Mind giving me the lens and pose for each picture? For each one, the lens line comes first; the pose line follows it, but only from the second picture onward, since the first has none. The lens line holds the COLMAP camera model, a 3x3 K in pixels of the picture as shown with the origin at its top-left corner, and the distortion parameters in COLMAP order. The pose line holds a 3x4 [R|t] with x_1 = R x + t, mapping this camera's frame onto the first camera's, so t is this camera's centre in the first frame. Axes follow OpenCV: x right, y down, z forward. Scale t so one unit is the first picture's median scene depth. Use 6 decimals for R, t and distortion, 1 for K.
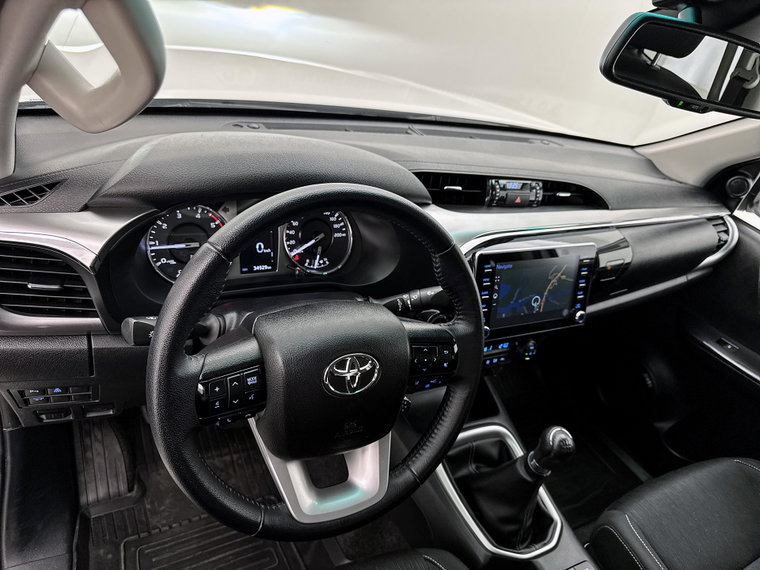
lens RADIAL K [[550.8, 0, 375.9], [0, 550.8, 281.5], [0, 0, 1]] dist [0.037901, -0.046484]
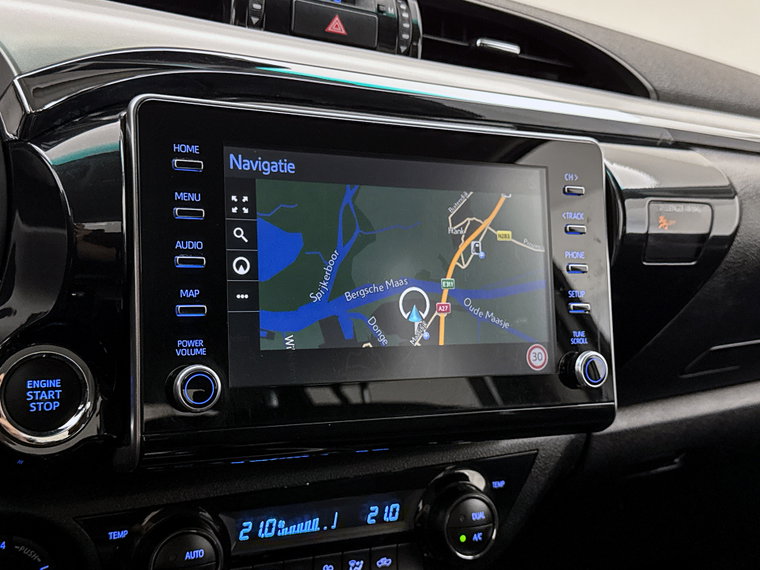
lens RADIAL K [[980.5, 0, 381.5], [0, 980.5, 278.5], [0, 0, 1]] dist [0.107205, 0.000000]
pose [[0.996177, -0.086371, -0.013057, 0.291205], [0.076859, 0.937695, -0.338853, 0.209620], [0.041511, 0.336554, 0.940749, 0.511236]]
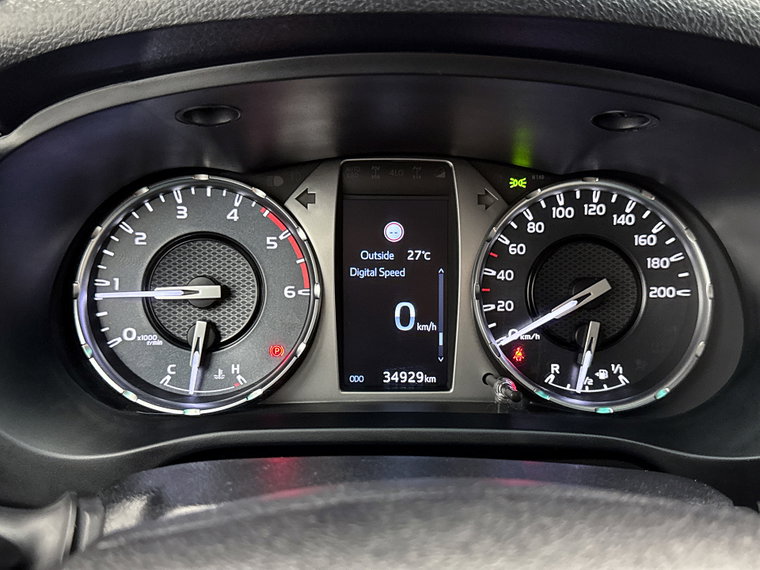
lens RADIAL K [[785.4, 0, 379.7], [0, 785.4, 284.8], [0, 0, 1]] dist [-0.001195, 0.000000]
pose [[0.874419, 0.002595, -0.485164, 0.006928], [-0.097417, 0.980560, -0.170331, 0.002285], [0.475290, 0.196204, 0.857673, 0.553119]]
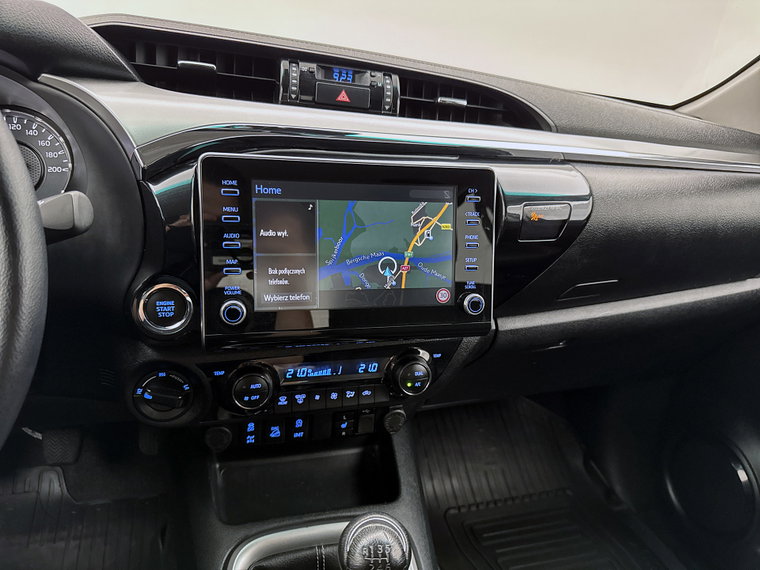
lens RADIAL K [[550.8, 0, 385.4], [0, 550.8, 286.7], [0, 0, 1]] dist [0.037901, -0.046484]
pose [[0.972152, -0.023315, -0.233188, 0.450756], [-0.017286, 0.985194, -0.170567, 0.151689], [0.233713, 0.169848, 0.957356, 0.512412]]
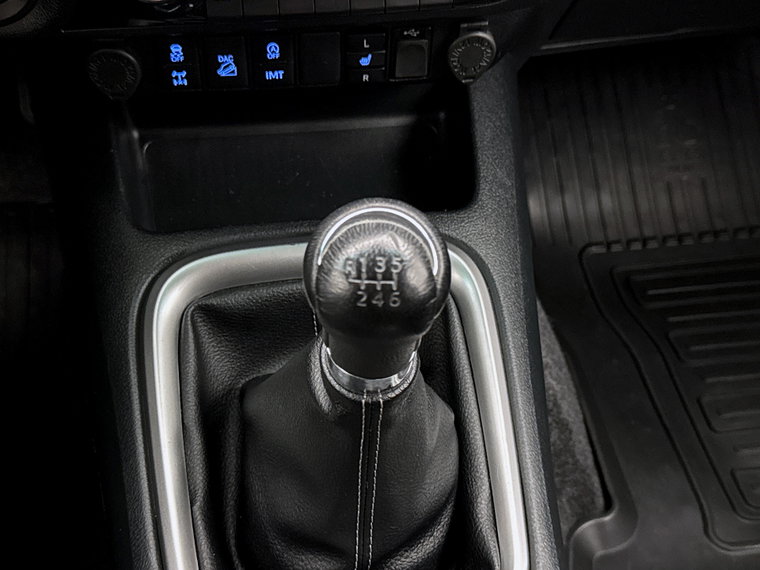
lens RADIAL K [[980.5, 0, 391.4], [0, 980.5, 279.3], [0, 0, 1]] dist [0.107205, 0.000000]
pose [[0.933432, 0.116535, -0.339299, 0.473398], [-0.038554, 0.972879, 0.228079, 0.201205], [0.356676, -0.199815, 0.912610, 0.622799]]
